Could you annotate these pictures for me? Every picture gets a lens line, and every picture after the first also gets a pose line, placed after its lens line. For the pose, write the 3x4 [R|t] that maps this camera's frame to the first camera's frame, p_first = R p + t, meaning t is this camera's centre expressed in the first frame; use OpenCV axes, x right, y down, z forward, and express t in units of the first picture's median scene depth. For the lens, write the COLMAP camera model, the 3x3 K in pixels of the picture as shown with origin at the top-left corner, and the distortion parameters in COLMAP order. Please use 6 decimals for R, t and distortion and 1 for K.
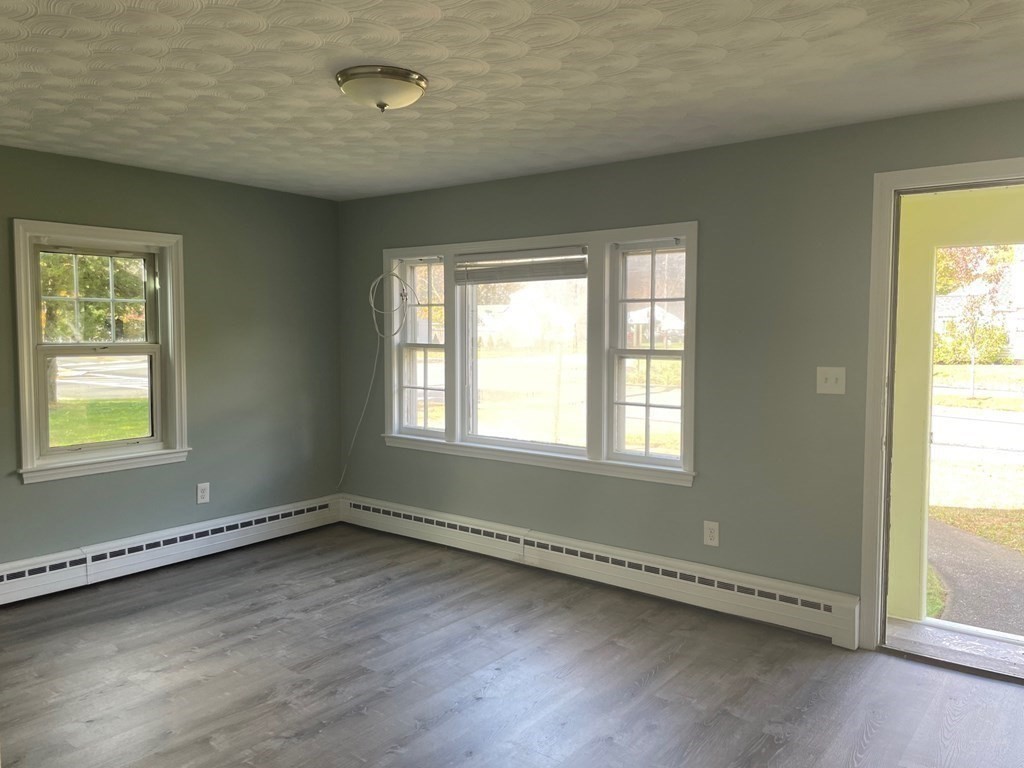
lens RADIAL K [[779.3, 0, 516.8], [0, 779.3, 382.5], [0, 0, 1]] dist [0.070292, -0.034430]
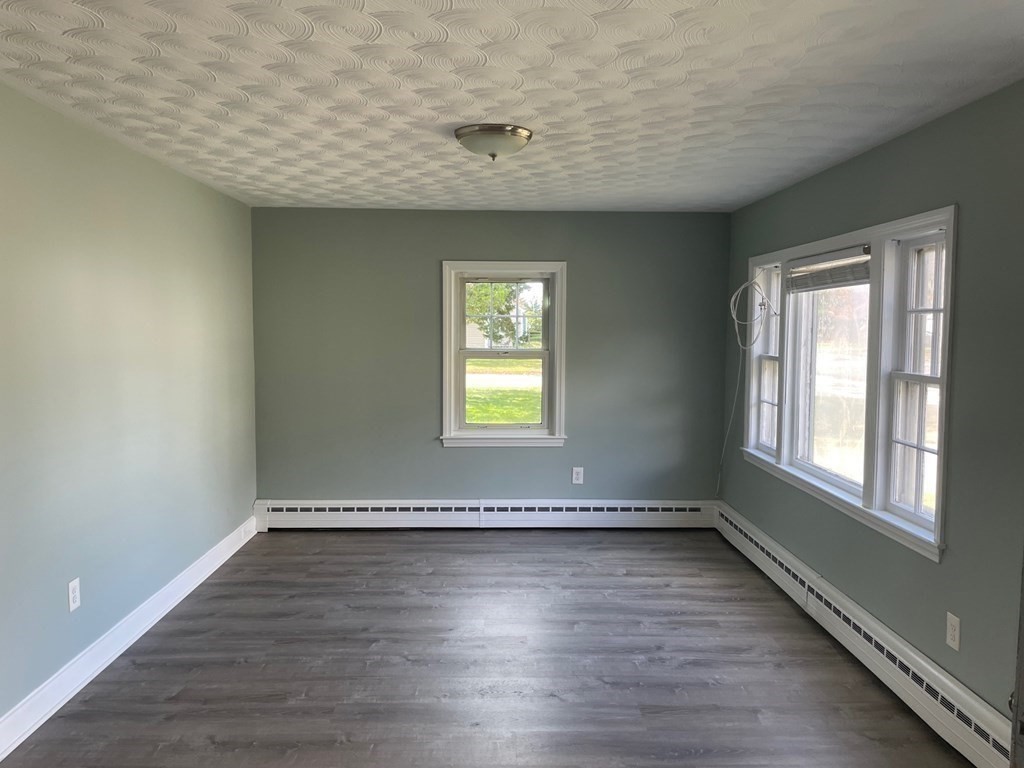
lens RADIAL K [[779.3, 0, 516.9], [0, 779.3, 381.1], [0, 0, 1]] dist [0.070292, -0.034430]
pose [[0.635087, 0.058122, -0.770251, 0.497391], [-0.057411, 0.997959, 0.027969, -0.033907], [0.770304, 0.026458, 0.637128, 0.191352]]
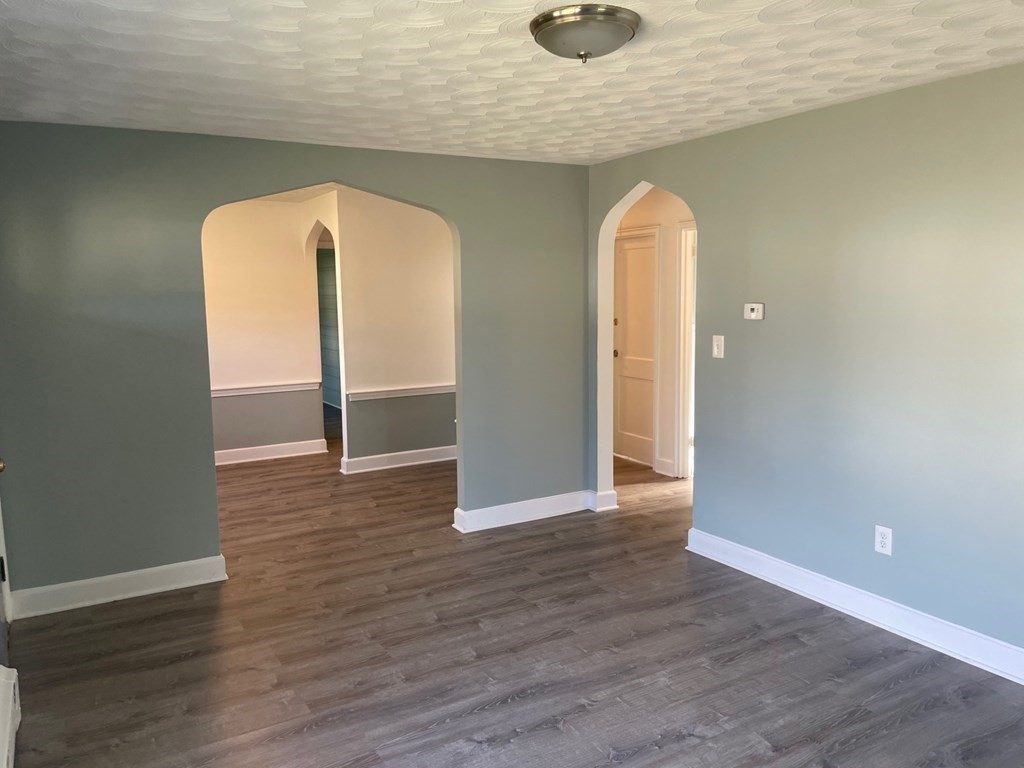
lens RADIAL K [[779.3, 0, 512.7], [0, 779.3, 387.0], [0, 0, 1]] dist [0.070292, -0.034430]
pose [[-0.926224, -0.036667, 0.375187, -0.275372], [0.037337, 0.981442, 0.188091, -0.109256], [-0.375120, 0.188222, -0.907666, 1.196536]]
